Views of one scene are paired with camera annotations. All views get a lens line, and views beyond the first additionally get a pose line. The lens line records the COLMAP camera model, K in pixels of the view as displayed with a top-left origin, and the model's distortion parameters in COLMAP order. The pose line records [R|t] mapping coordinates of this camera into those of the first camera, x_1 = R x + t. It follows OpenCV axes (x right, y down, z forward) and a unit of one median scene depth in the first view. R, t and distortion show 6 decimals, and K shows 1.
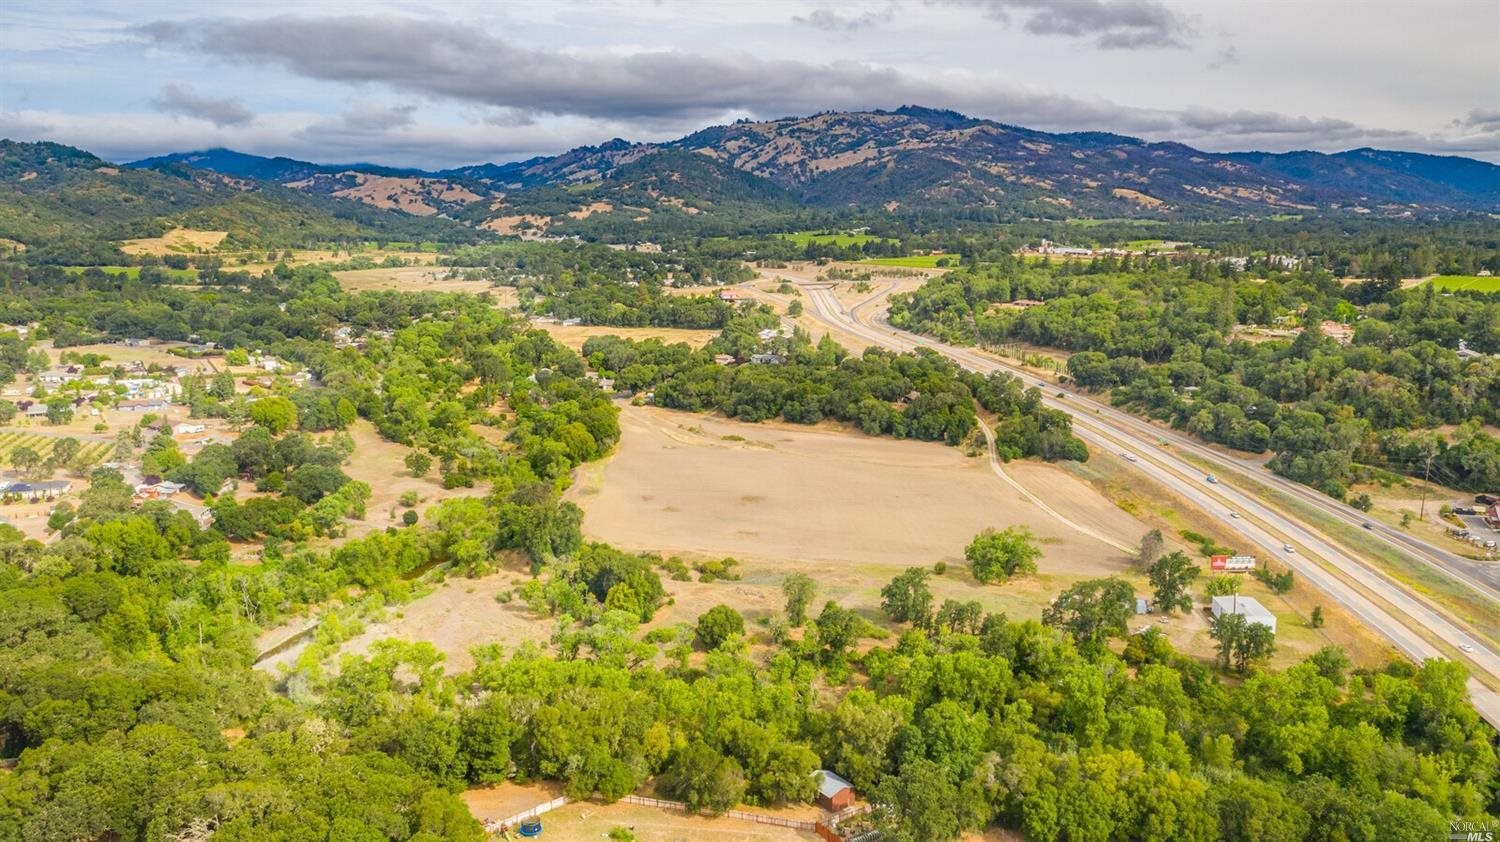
lens RADIAL K [[1194.2, 0, 750.8], [0, 1194.2, 422.1], [0, 0, 1]] dist [-0.001565, 0.019765]
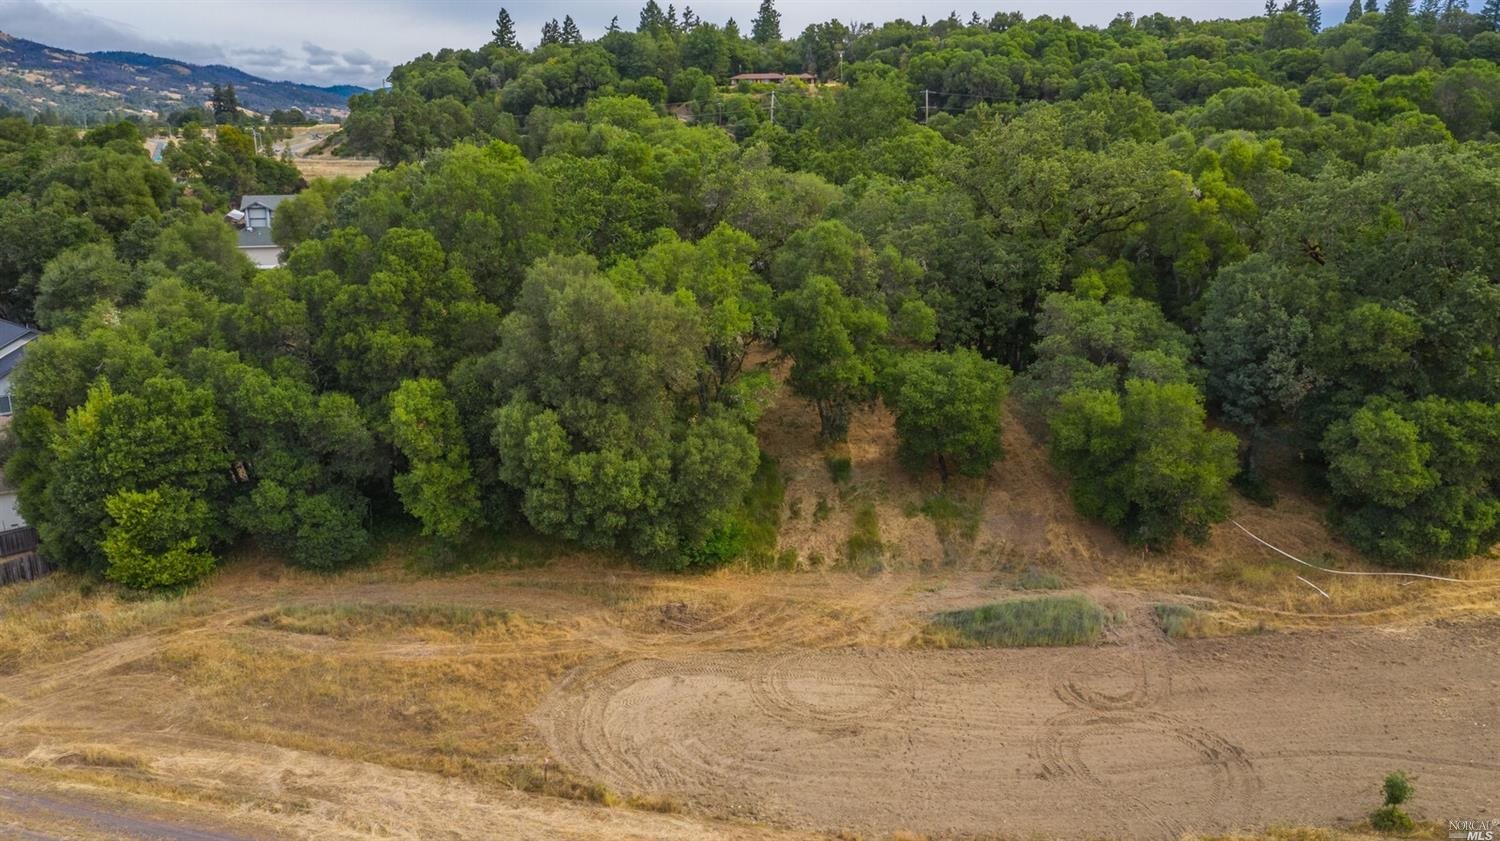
lens RADIAL K [[1194.2, 0, 748.3], [0, 1194.2, 420.8], [0, 0, 1]] dist [-0.001565, 0.019765]
pose [[0.724185, -0.160852, 0.670584, -0.076539], [0.132036, 0.986768, 0.094104, -0.019900], [-0.676848, 0.020392, 0.735840, 0.675235]]
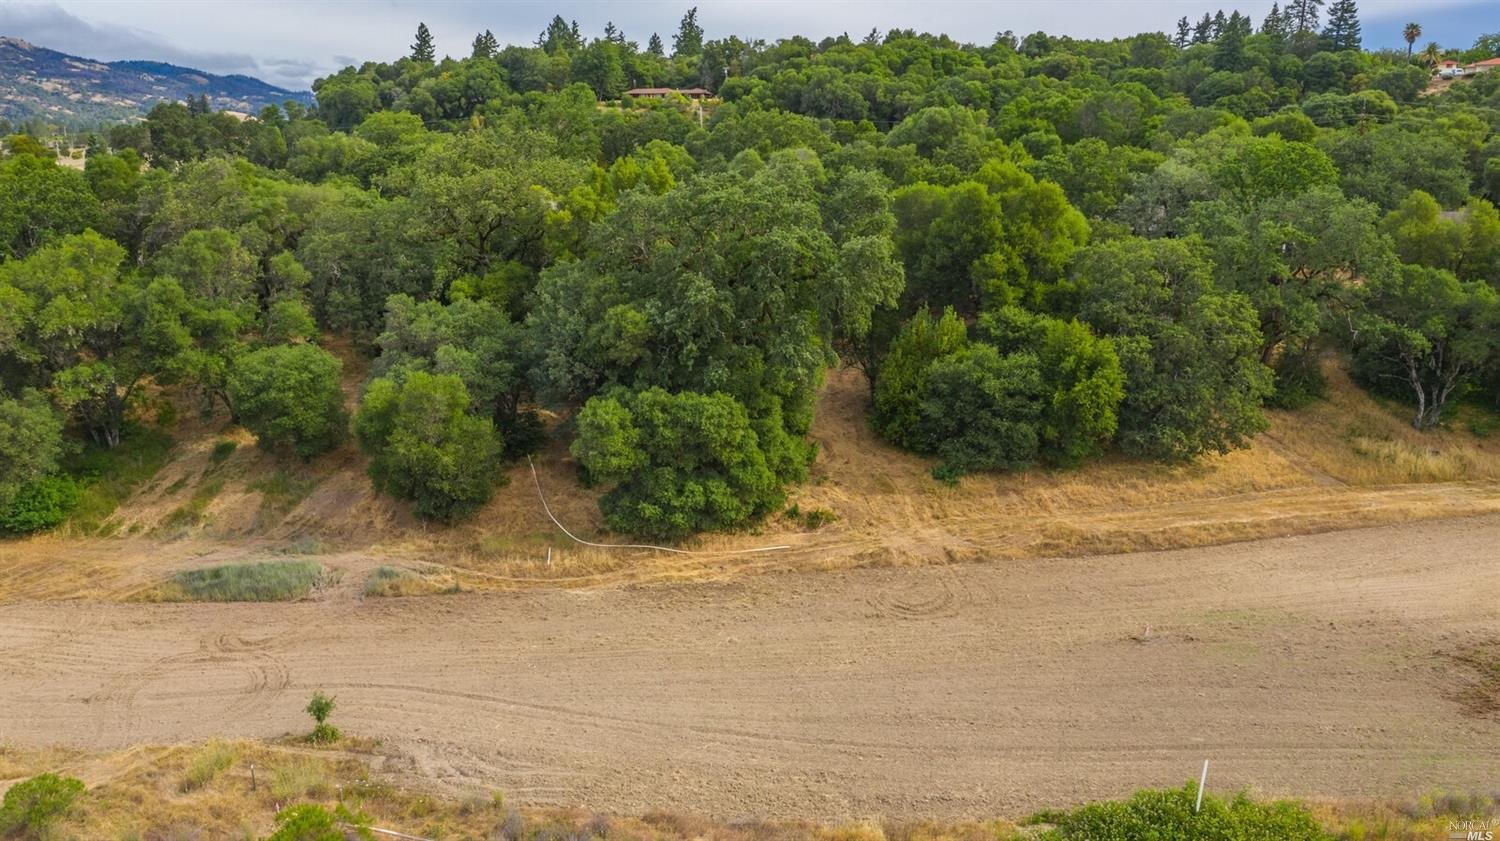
lens RADIAL K [[1194.2, 0, 749.3], [0, 1194.2, 424.4], [0, 0, 1]] dist [-0.001565, 0.019765]
pose [[0.735243, -0.148949, 0.661235, -0.049432], [0.123450, 0.988666, 0.085439, -0.013297], [-0.666467, 0.018811, 0.745298, 0.638398]]
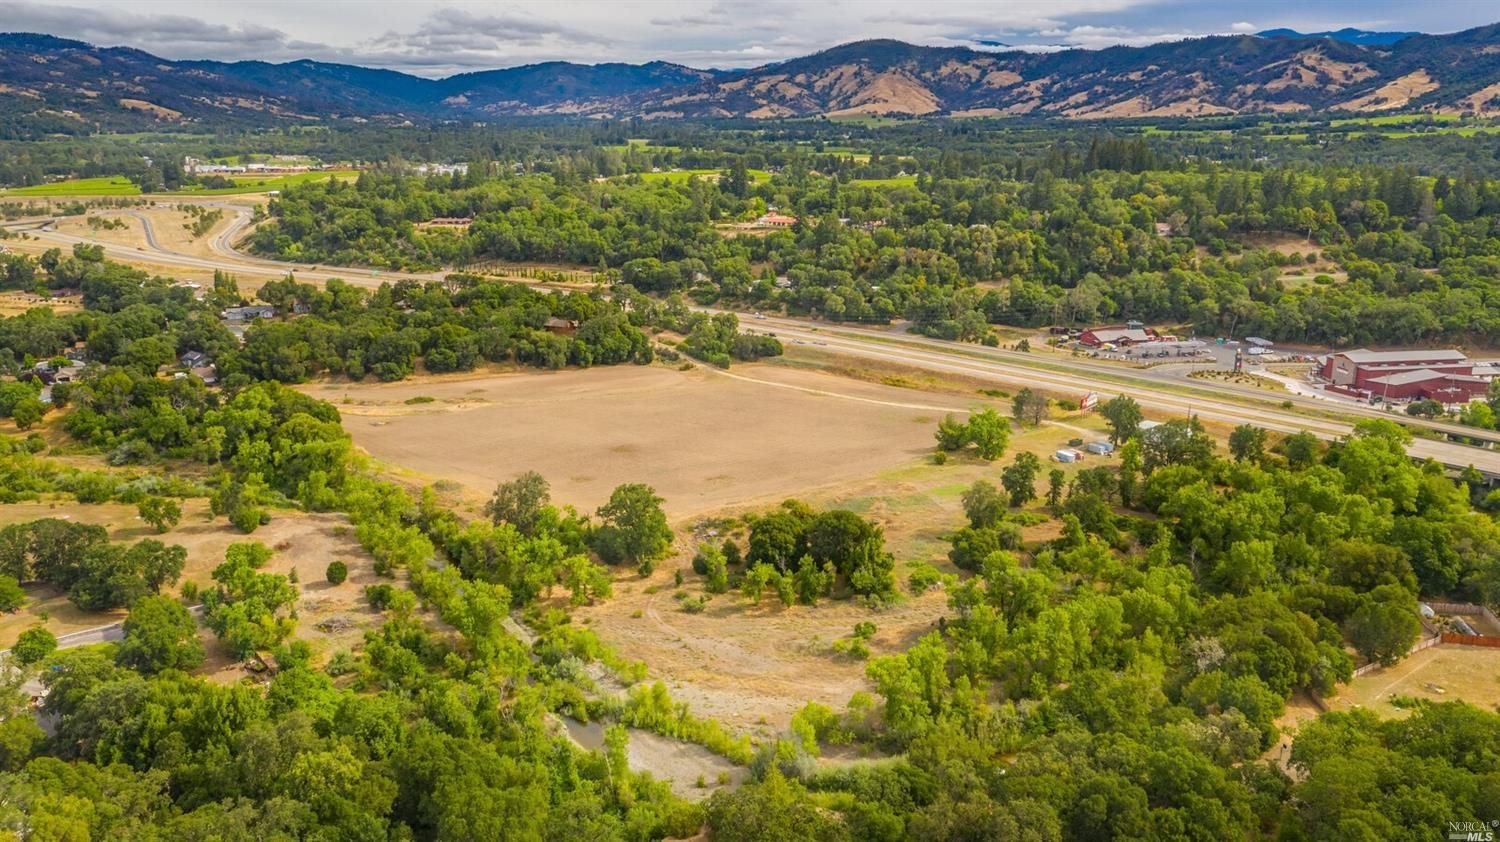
lens RADIAL K [[1194.2, 0, 744.2], [0, 1194.2, 415.5], [0, 0, 1]] dist [-0.001565, 0.019765]
pose [[0.680420, -0.189496, 0.707898, -0.302143], [0.142590, 0.981761, 0.125751, -0.032562], [-0.718816, 0.015376, 0.695030, 0.166831]]
